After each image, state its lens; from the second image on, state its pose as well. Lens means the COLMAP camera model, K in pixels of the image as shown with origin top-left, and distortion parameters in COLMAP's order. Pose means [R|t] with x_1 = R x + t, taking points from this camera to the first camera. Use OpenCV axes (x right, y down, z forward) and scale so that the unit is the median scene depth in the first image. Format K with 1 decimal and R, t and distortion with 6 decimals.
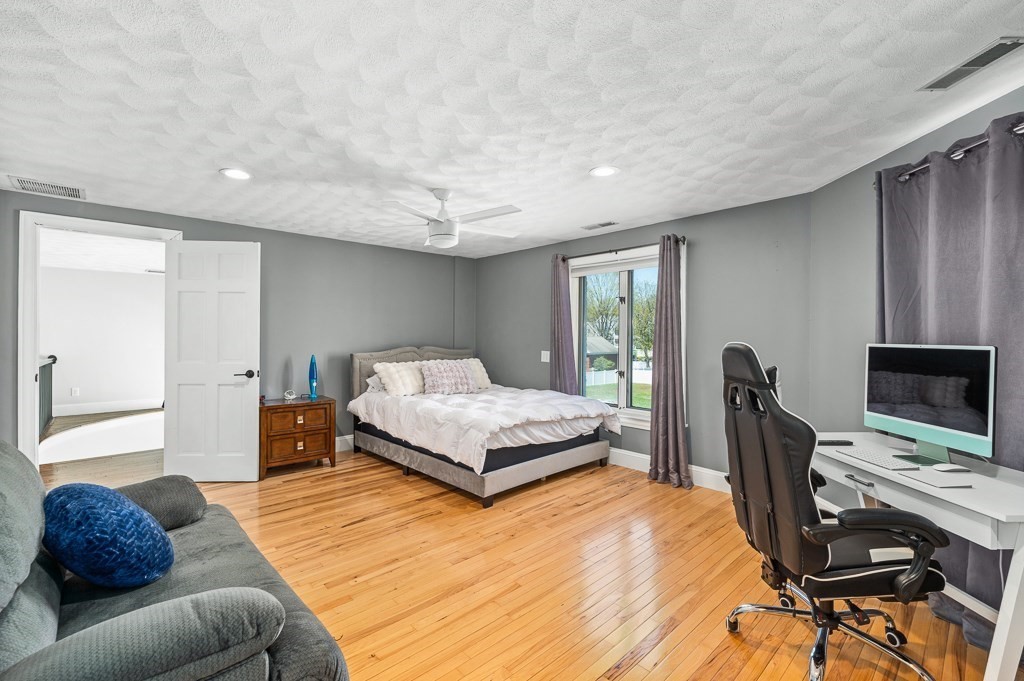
lens RADIAL K [[447.1, 0, 517.7], [0, 447.1, 343.3], [0, 0, 1]] dist [0.000383, 0.000014]
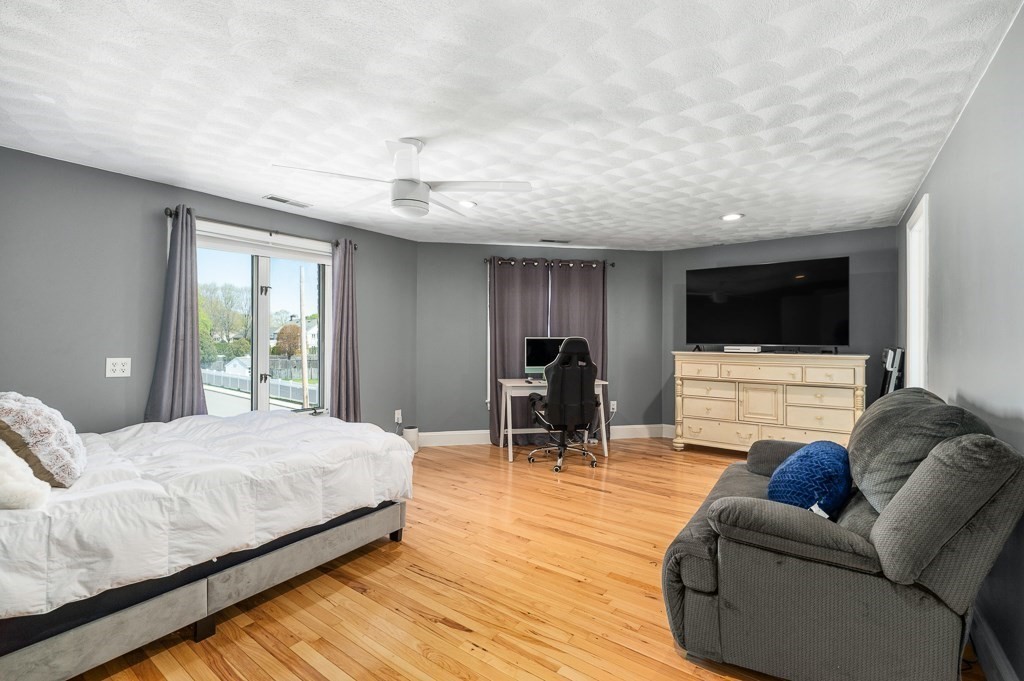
lens RADIAL K [[447.1, 0, 515.4], [0, 447.1, 333.5], [0, 0, 1]] dist [0.000383, 0.000014]
pose [[-0.200443, 0.001378, 0.979704, -0.838381], [0.010039, 0.999949, 0.000647, -0.012639], [-0.979654, 0.009965, -0.200447, 0.861411]]
